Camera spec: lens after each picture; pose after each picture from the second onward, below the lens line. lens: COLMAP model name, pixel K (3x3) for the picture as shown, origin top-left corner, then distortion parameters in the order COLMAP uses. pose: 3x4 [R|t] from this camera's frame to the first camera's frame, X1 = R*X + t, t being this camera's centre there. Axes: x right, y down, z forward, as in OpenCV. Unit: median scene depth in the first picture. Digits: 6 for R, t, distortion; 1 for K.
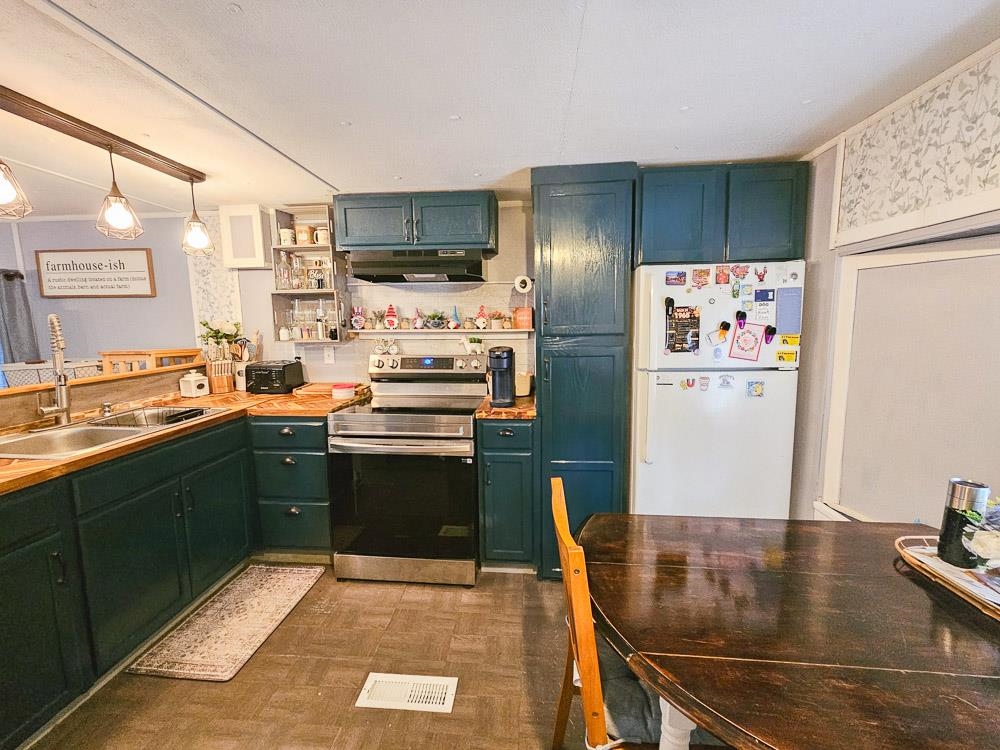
lens RADIAL K [[429.3, 0, 499.4], [0, 429.3, 373.2], [0, 0, 1]] dist [0.001230, 0.000050]
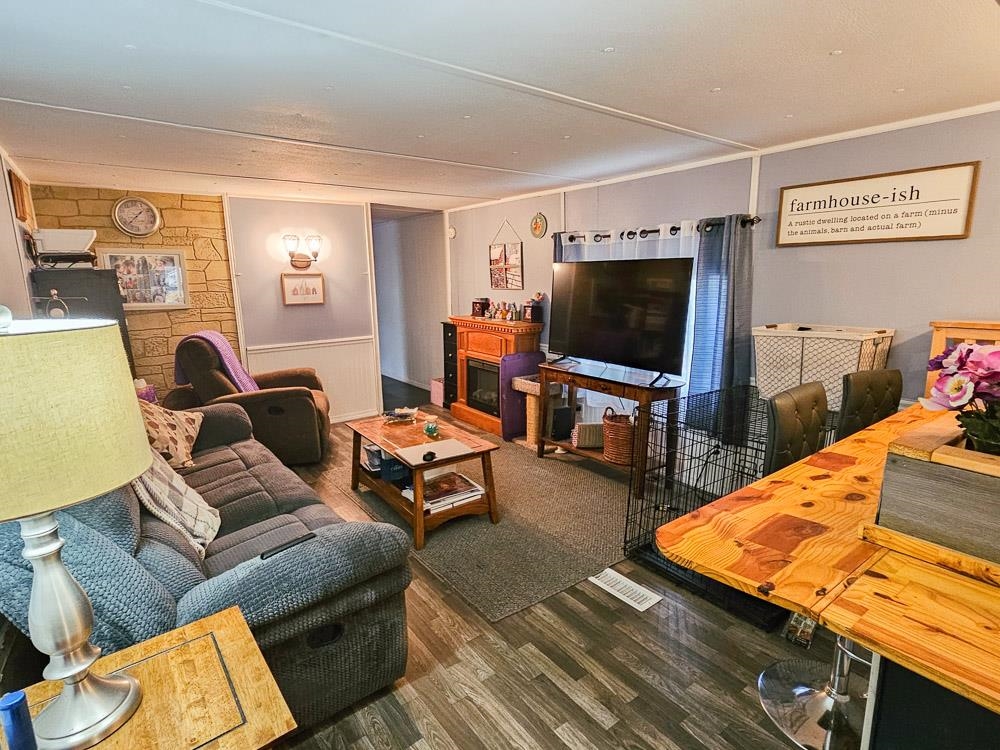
lens RADIAL K [[516.3, 0, 498.2], [0, 516.3, 374.9], [0, 0, 1]] dist [-0.001431, -0.000514]
pose [[0.663808, 0.141017, -0.734488, -0.798573], [-0.089480, 0.989984, 0.109202, 0.006169], [0.742531, -0.006767, 0.669778, -0.057213]]
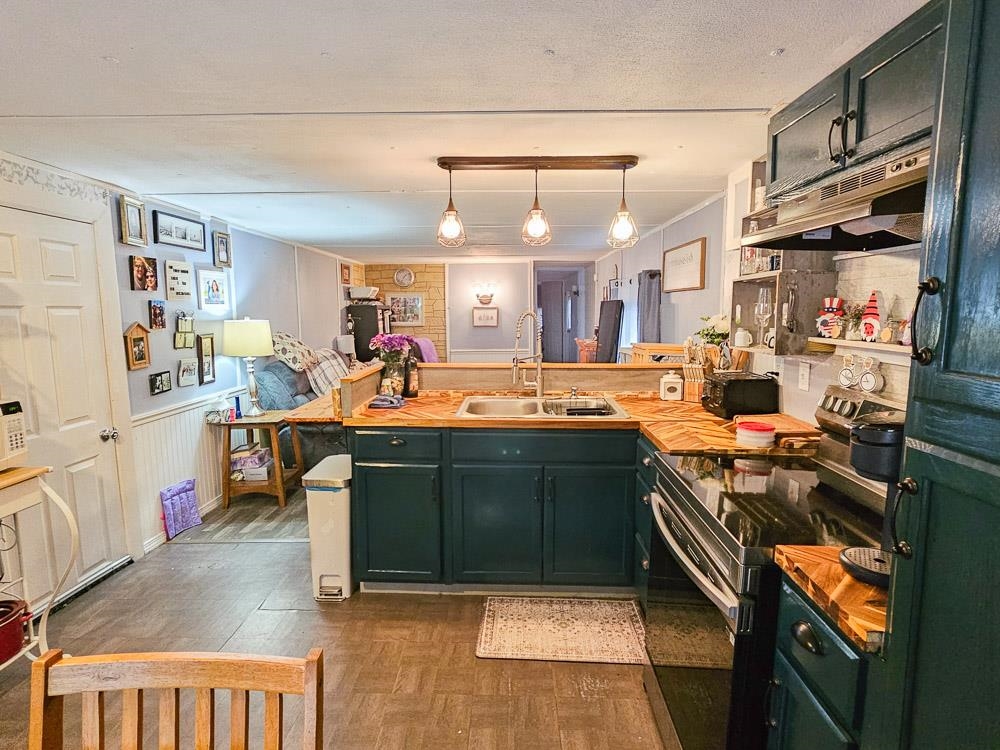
lens RADIAL K [[516.3, 0, 498.2], [0, 516.3, 374.9], [0, 0, 1]] dist [-0.001431, -0.000514]
pose [[0.052746, 0.135521, -0.989369, 0.371125], [-0.126040, 0.983729, 0.128029, -0.097841], [0.990622, 0.117947, 0.068969, 0.601238]]
